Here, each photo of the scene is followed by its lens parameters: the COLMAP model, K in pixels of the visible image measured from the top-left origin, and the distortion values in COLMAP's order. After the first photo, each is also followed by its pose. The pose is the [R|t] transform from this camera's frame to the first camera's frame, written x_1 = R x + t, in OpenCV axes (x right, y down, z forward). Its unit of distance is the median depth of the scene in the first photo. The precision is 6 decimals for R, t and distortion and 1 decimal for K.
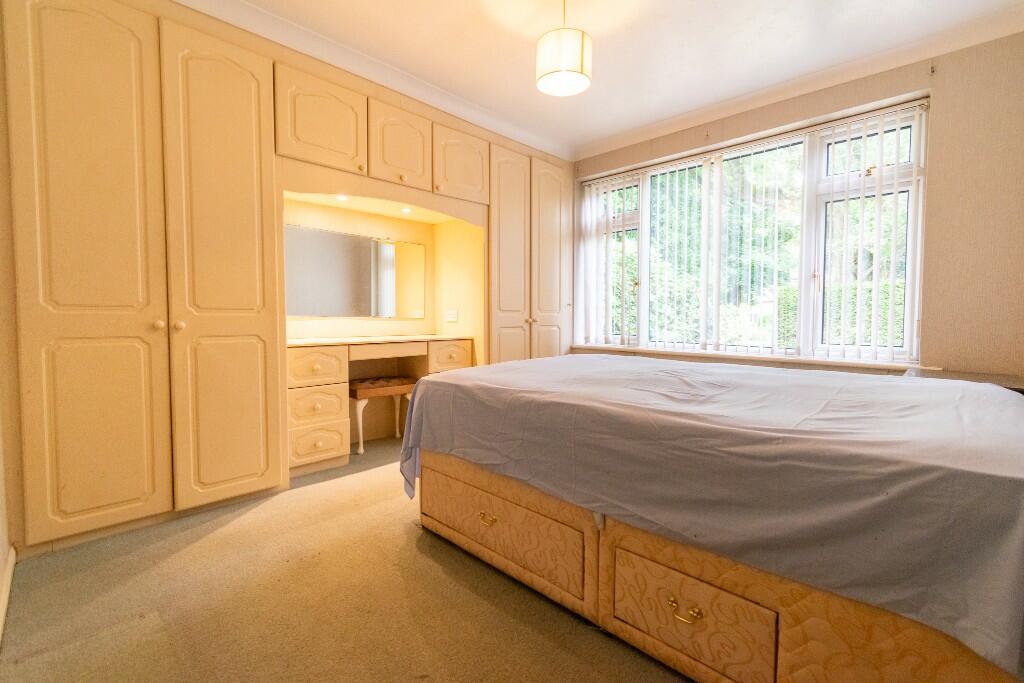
lens RADIAL K [[449.6, 0, 513.8], [0, 449.6, 332.9], [0, 0, 1]] dist [0.002192, 0.000332]
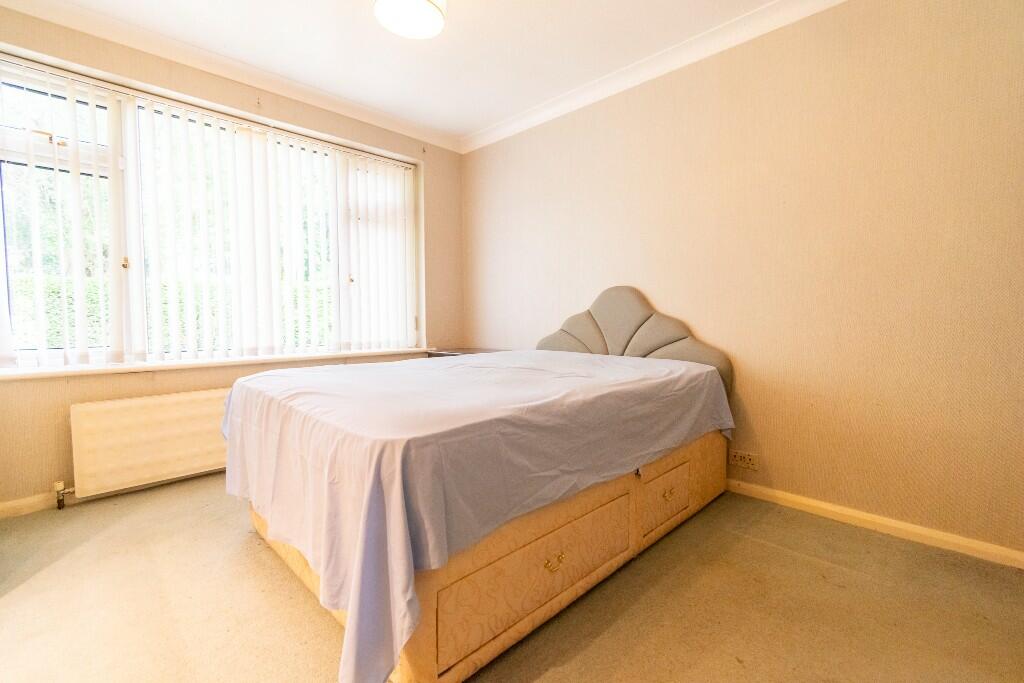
lens RADIAL K [[449.6, 0, 513.8], [0, 449.6, 332.9], [0, 0, 1]] dist [0.002192, 0.000332]
pose [[0.018806, -0.043115, 0.998893, -0.782475], [0.040696, 0.998275, 0.042322, -0.040166], [-0.998995, 0.039855, 0.020528, 0.940970]]
